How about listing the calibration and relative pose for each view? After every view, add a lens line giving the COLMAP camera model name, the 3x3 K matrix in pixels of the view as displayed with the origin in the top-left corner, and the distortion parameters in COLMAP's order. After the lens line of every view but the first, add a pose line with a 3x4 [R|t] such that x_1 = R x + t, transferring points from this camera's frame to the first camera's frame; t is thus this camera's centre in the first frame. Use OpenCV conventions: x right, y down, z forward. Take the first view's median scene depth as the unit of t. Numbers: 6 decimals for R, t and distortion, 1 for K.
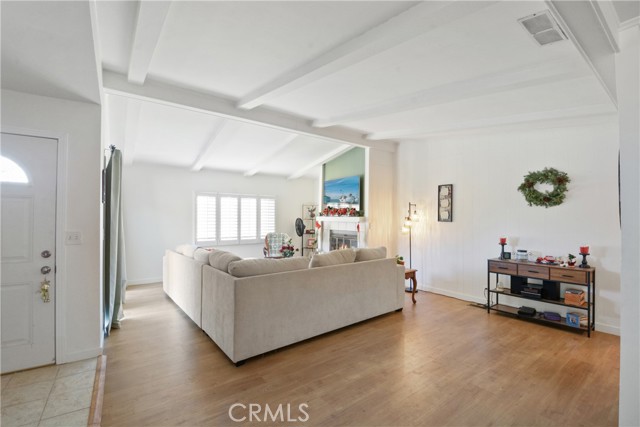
lens RADIAL K [[282.1, 0, 323.7], [0, 282.1, 215.4], [0, 0, 1]] dist [0.000859, -0.003636]
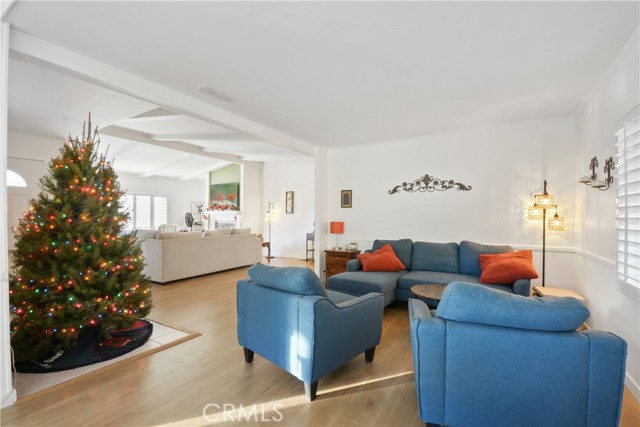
lens RADIAL K [[282.1, 0, 326.4], [0, 282.1, 215.0], [0, 0, 1]] dist [0.000859, -0.003636]
pose [[0.921520, 0.000510, 0.388330, -0.013342], [-0.001912, 0.999993, 0.003223, 0.020903], [-0.388326, -0.003713, 0.921515, -0.532692]]
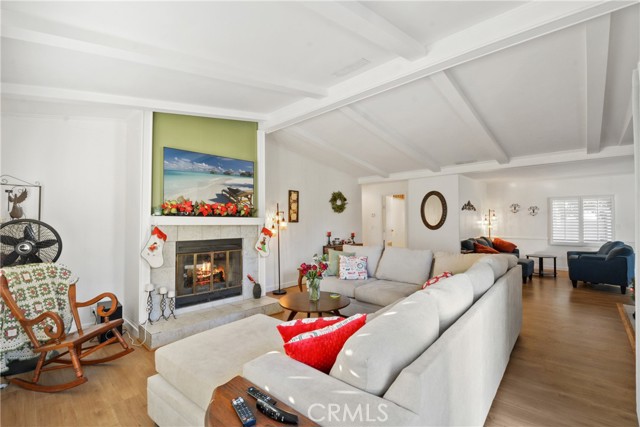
lens RADIAL K [[282.1, 0, 318.5], [0, 282.1, 215.3], [0, 0, 1]] dist [0.000859, -0.003636]
pose [[-0.162756, 0.008491, 0.986630, -0.636924], [-0.007930, 0.999919, -0.009914, 0.003219], [-0.986634, -0.009437, -0.162676, 0.940668]]
